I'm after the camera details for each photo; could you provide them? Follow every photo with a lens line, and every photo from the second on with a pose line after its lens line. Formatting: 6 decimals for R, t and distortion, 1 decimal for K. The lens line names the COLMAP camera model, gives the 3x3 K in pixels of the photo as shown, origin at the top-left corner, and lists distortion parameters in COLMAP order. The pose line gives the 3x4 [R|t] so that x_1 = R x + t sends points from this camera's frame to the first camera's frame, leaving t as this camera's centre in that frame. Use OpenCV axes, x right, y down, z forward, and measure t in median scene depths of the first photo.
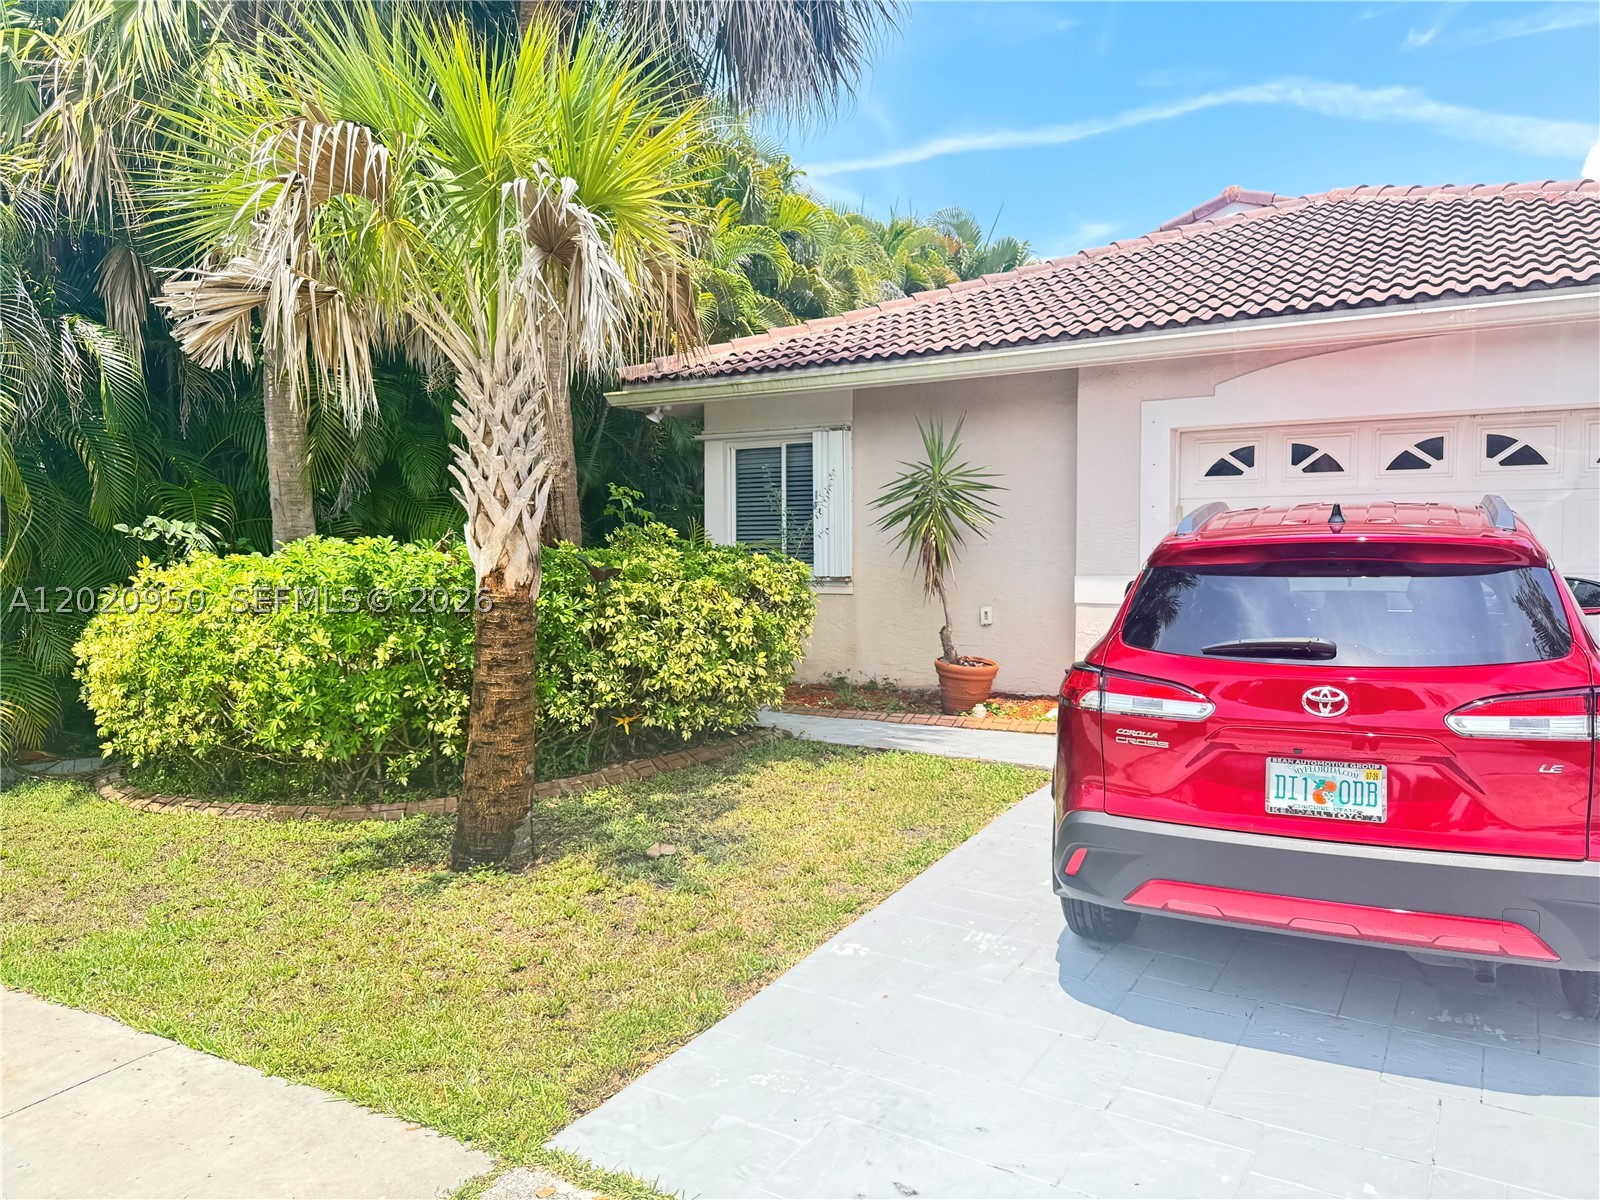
lens RADIAL K [[1146.1, 0, 791.6], [0, 1146.1, 582.0], [0, 0, 1]] dist [0.172663, -0.323088]
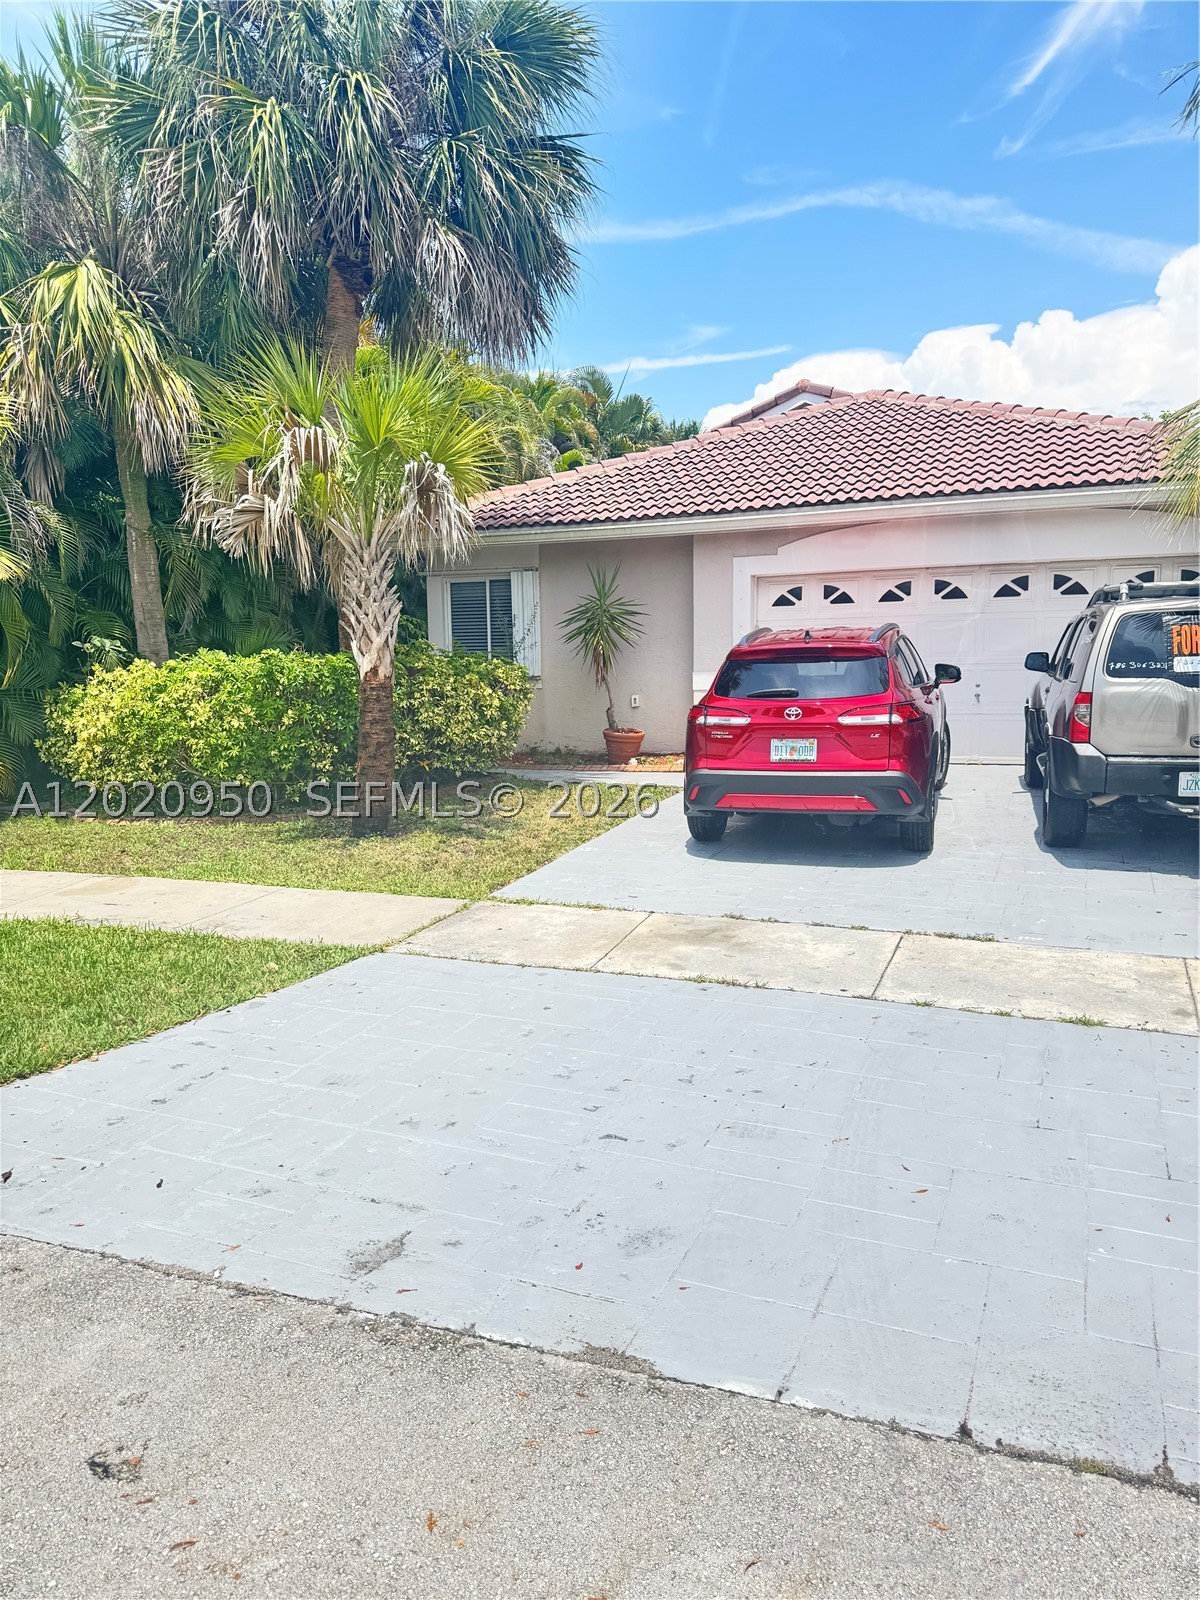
lens RADIAL K [[1146.1, 0, 600.0], [0, 1146.1, 800.0], [0, 0, 1]] dist [0.172663, -0.323088]
pose [[0.986743, -0.030571, 0.159387, -0.159646], [0.015680, 0.995462, 0.093859, 0.023572], [-0.161533, -0.090115, 0.982744, -0.633918]]
